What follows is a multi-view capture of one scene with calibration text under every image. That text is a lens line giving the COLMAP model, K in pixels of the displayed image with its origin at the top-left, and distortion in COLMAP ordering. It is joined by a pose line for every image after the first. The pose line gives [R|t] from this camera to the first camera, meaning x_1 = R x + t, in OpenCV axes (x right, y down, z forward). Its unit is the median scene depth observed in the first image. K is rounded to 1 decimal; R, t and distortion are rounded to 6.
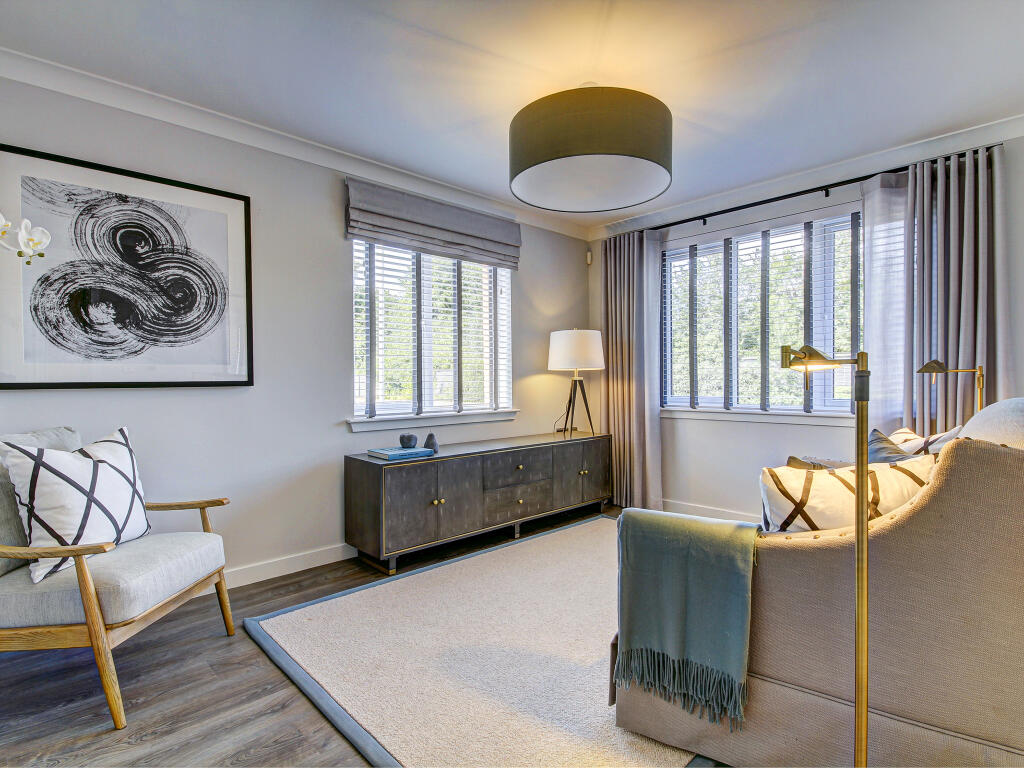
lens RADIAL K [[495.6, 0, 515.5], [0, 495.6, 387.6], [0, 0, 1]] dist [-0.000447, 0.001881]
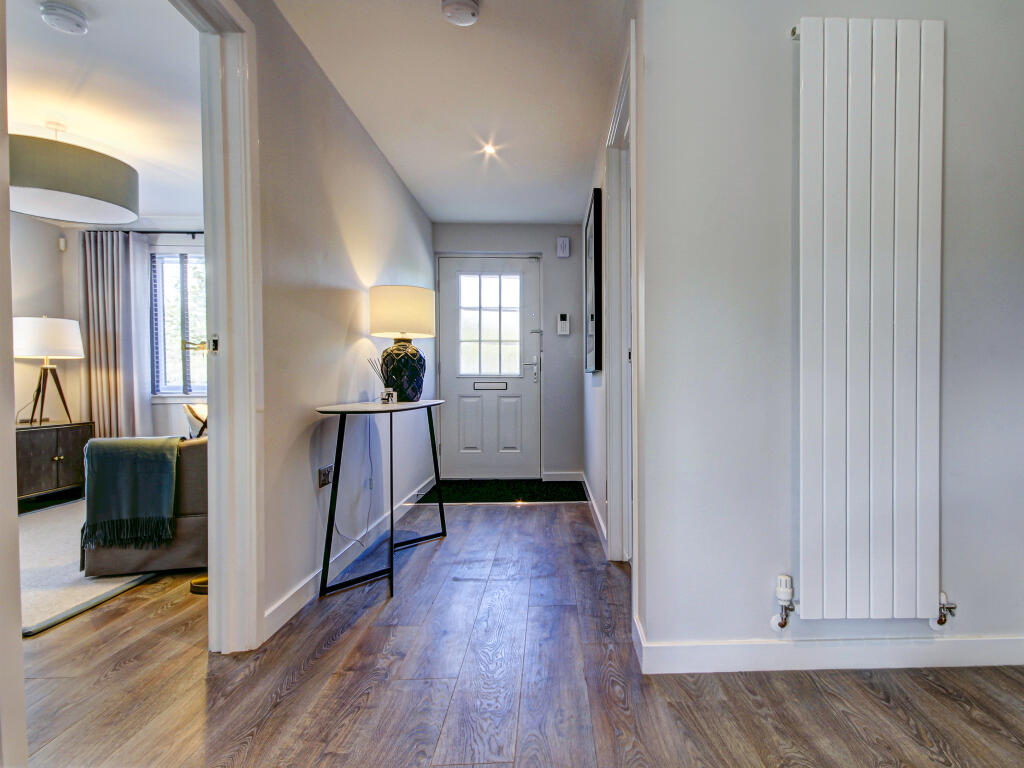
lens RADIAL K [[495.6, 0, 515.5], [0, 495.6, 387.6], [0, 0, 1]] dist [-0.000447, 0.001881]
pose [[0.638730, -0.012261, 0.769333, -0.041396], [0.012832, 0.999904, 0.005282, 0.030512], [-0.769324, 0.006499, 0.638826, -0.343884]]
